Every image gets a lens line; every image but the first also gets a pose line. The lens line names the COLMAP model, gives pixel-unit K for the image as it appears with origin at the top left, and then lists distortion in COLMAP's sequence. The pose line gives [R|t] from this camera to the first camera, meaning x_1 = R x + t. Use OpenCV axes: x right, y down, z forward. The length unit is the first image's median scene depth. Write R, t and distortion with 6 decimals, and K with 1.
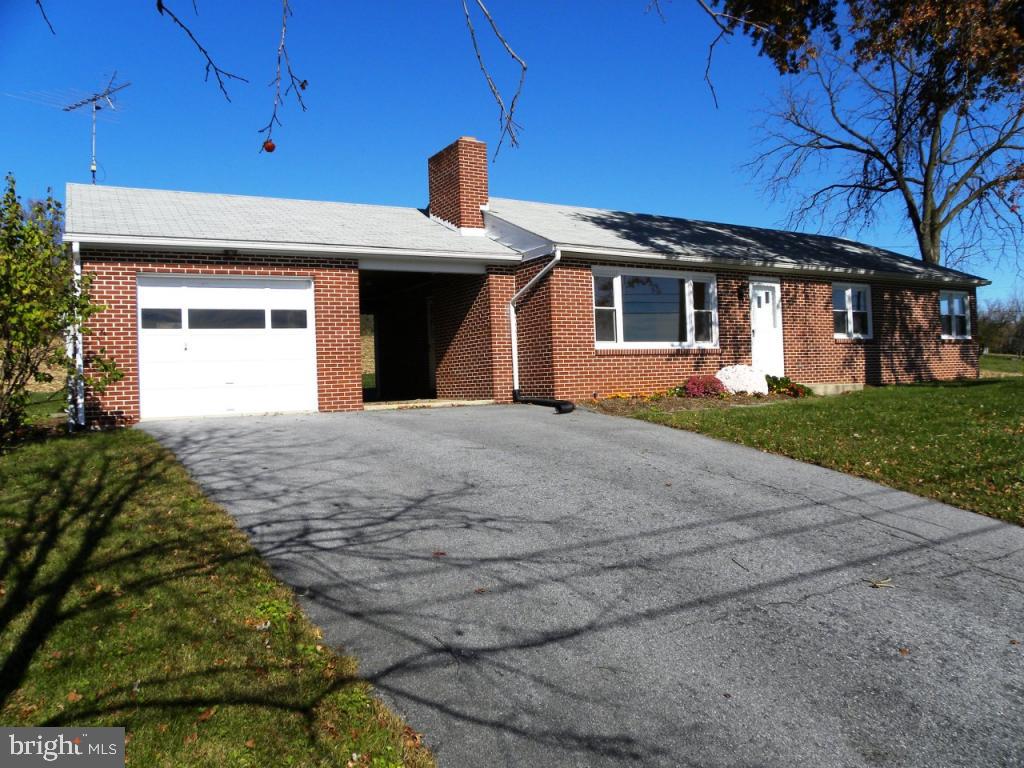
lens RADIAL K [[822.7, 0, 512.0], [0, 822.7, 384.0], [0, 0, 1]] dist [-0.125506, 0.009141]
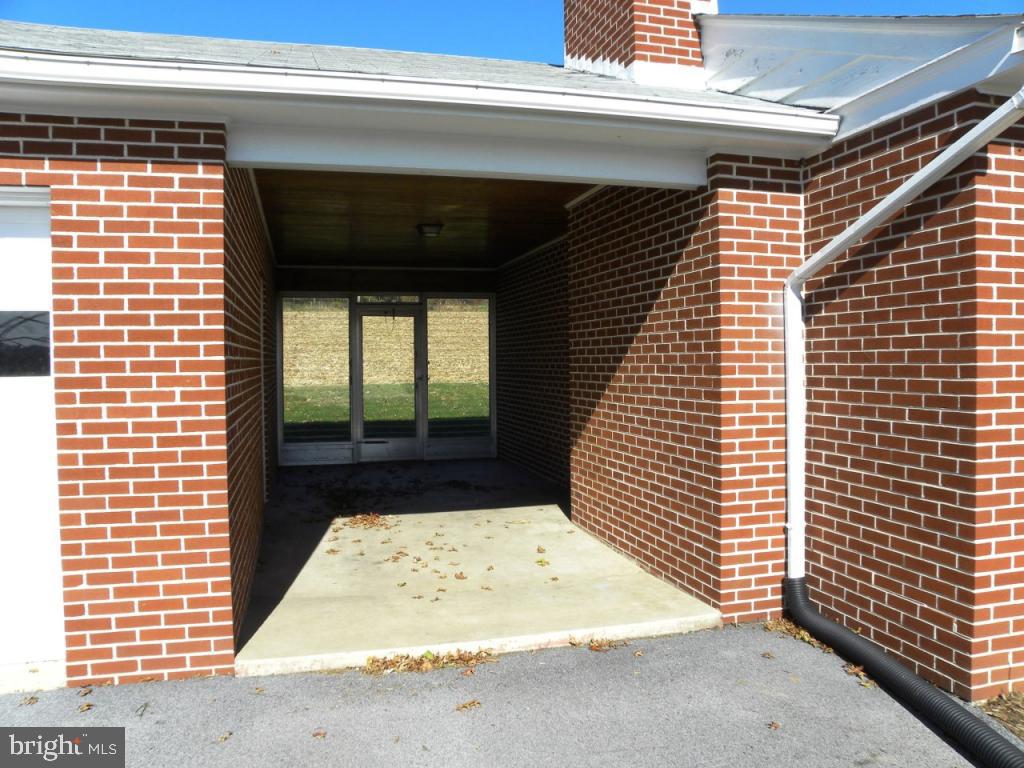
lens RADIAL K [[822.7, 0, 512.0], [0, 822.7, 384.0], [0, 0, 1]] dist [-0.125506, 0.009141]
pose [[0.966850, 0.034731, -0.252971, -0.022957], [-0.026147, 0.998965, 0.037215, -0.071088], [0.254002, -0.029367, 0.966758, 0.689050]]
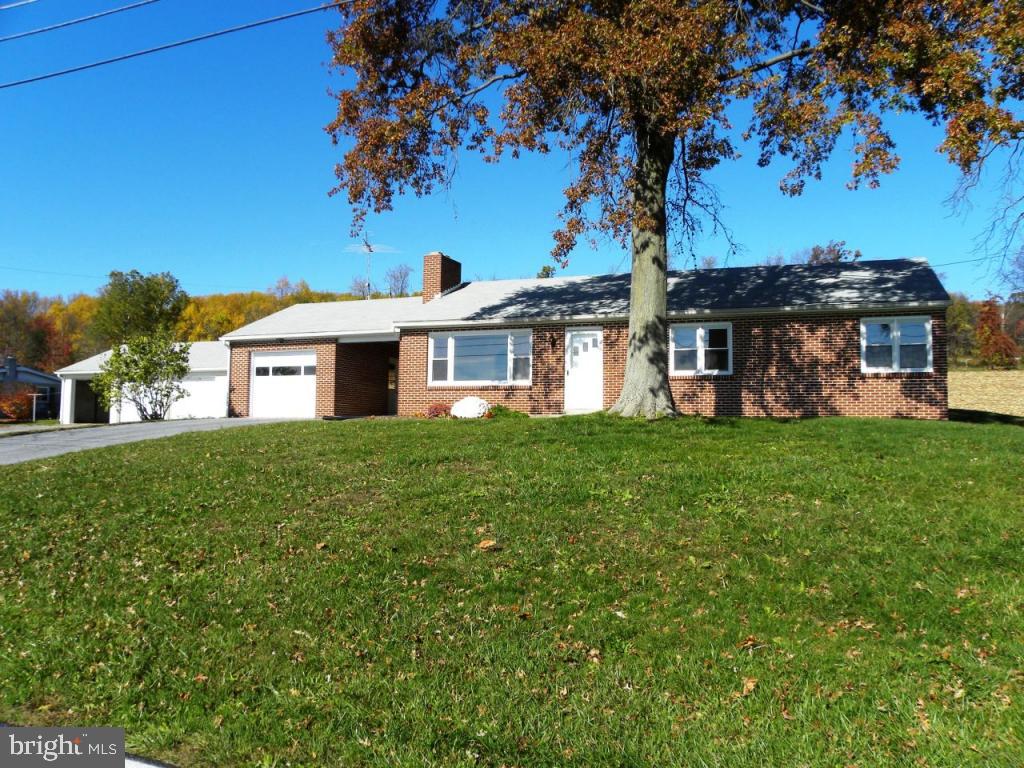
lens RADIAL K [[822.7, 0, 512.0], [0, 822.7, 384.0], [0, 0, 1]] dist [-0.125506, 0.009141]
pose [[0.582532, 0.000895, -0.812807, 1.422356], [-0.032431, 0.999229, -0.022143, -0.015761], [0.812161, 0.039259, 0.582111, 0.214389]]
